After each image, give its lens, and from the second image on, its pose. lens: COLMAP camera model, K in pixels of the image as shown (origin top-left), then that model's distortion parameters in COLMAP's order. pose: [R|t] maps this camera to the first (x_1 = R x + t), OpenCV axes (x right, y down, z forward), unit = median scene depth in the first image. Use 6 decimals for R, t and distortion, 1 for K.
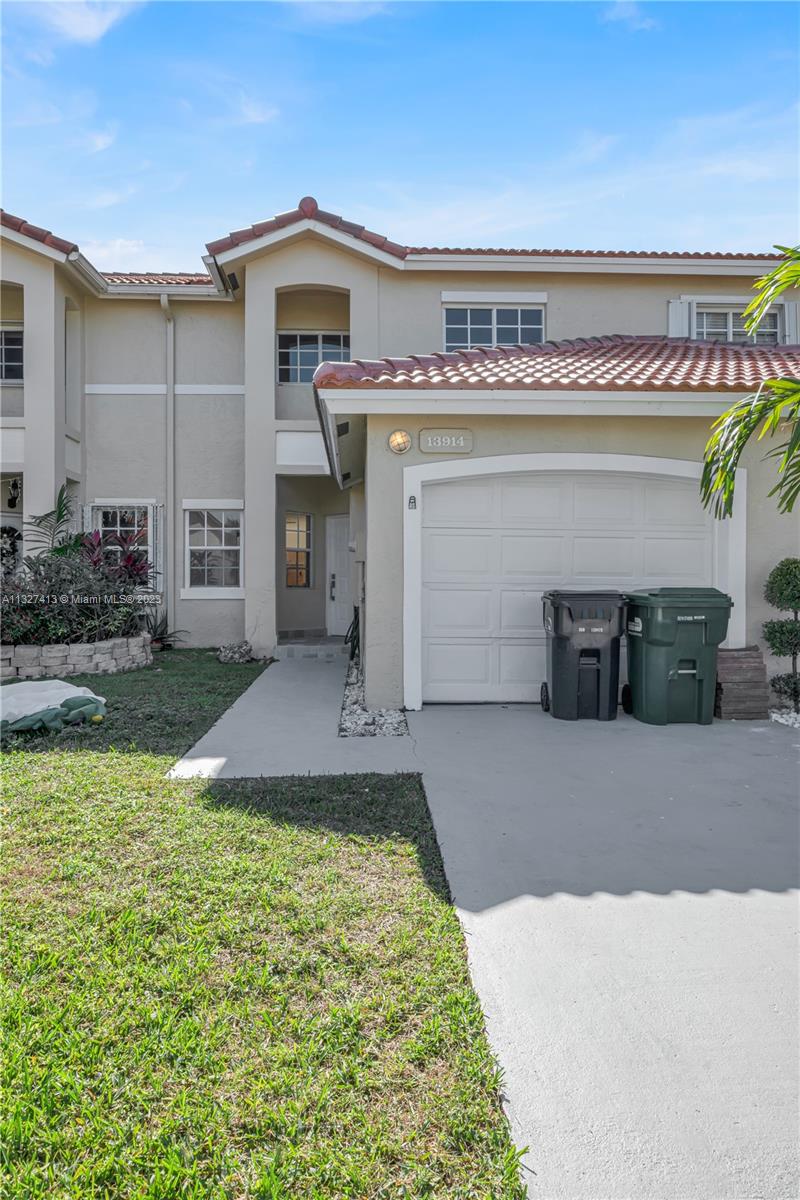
lens RADIAL K [[772.1, 0, 398.5], [0, 772.1, 598.7], [0, 0, 1]] dist [0.003383, -0.005812]
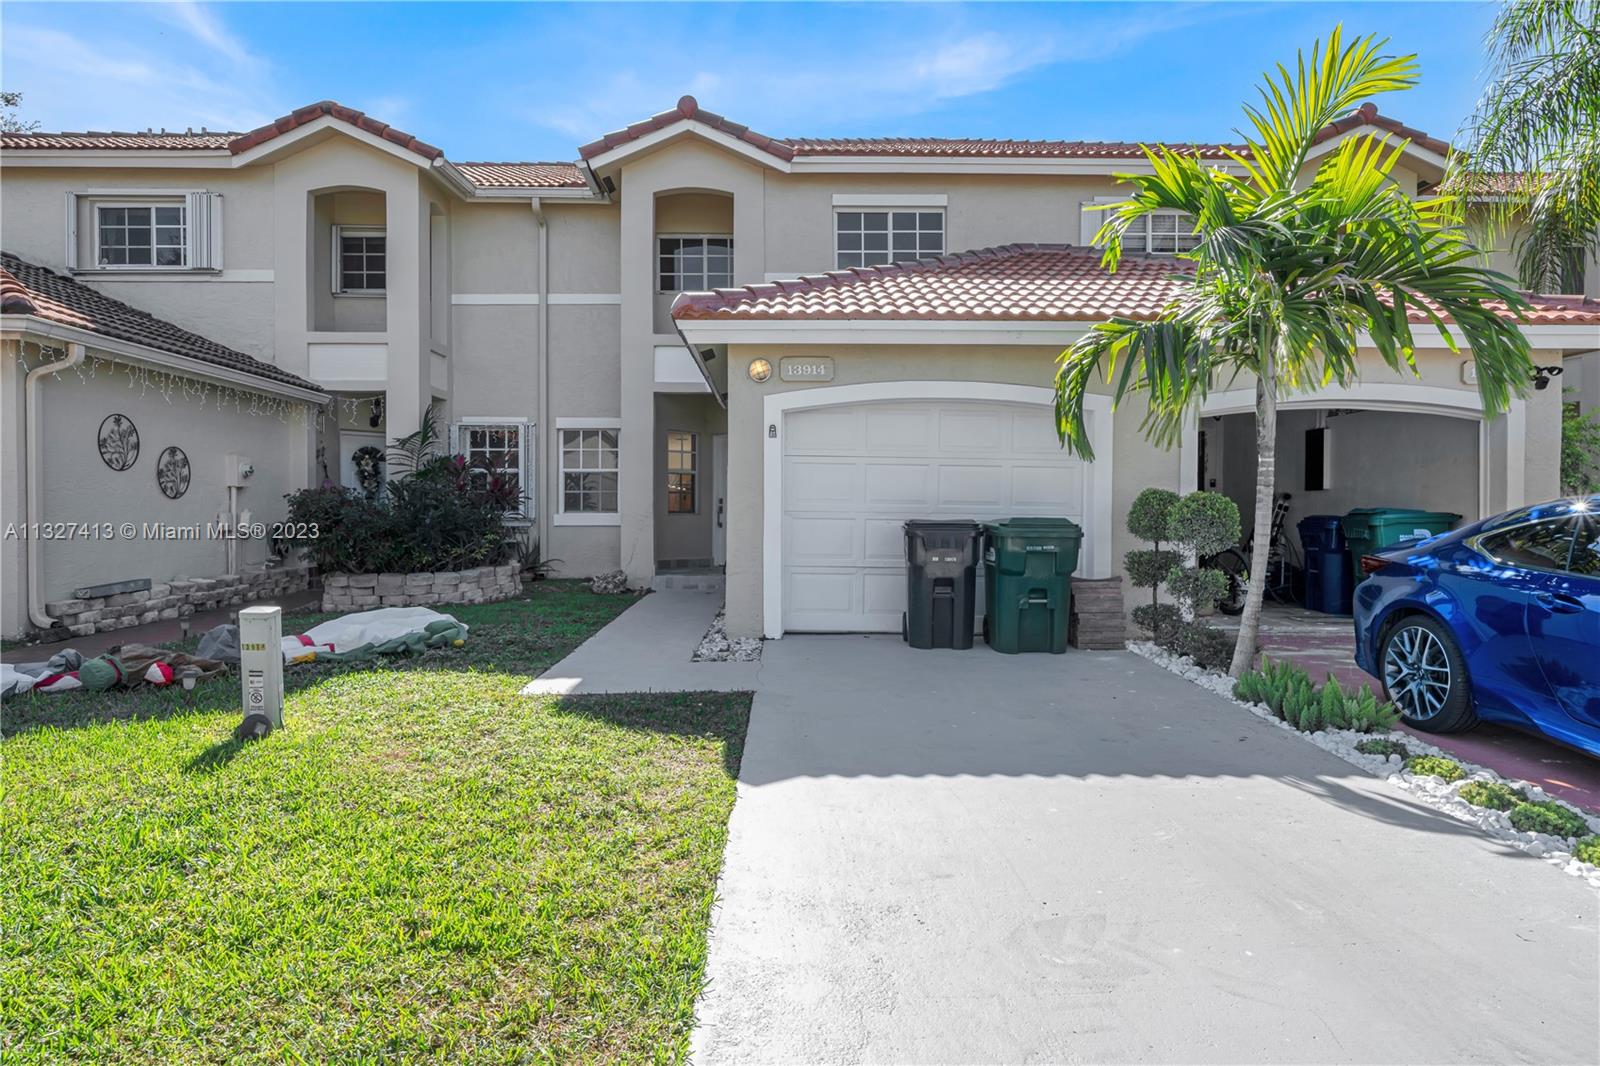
lens RADIAL K [[910.0, 0, 801.1], [0, 910.0, 536.0], [0, 0, 1]] dist [-0.000667, 0.001224]
pose [[0.999719, 0.004174, -0.023344, 0.080659], [-0.003874, 0.999910, 0.012868, -0.004120], [0.023396, -0.012774, 0.999645, -0.172029]]
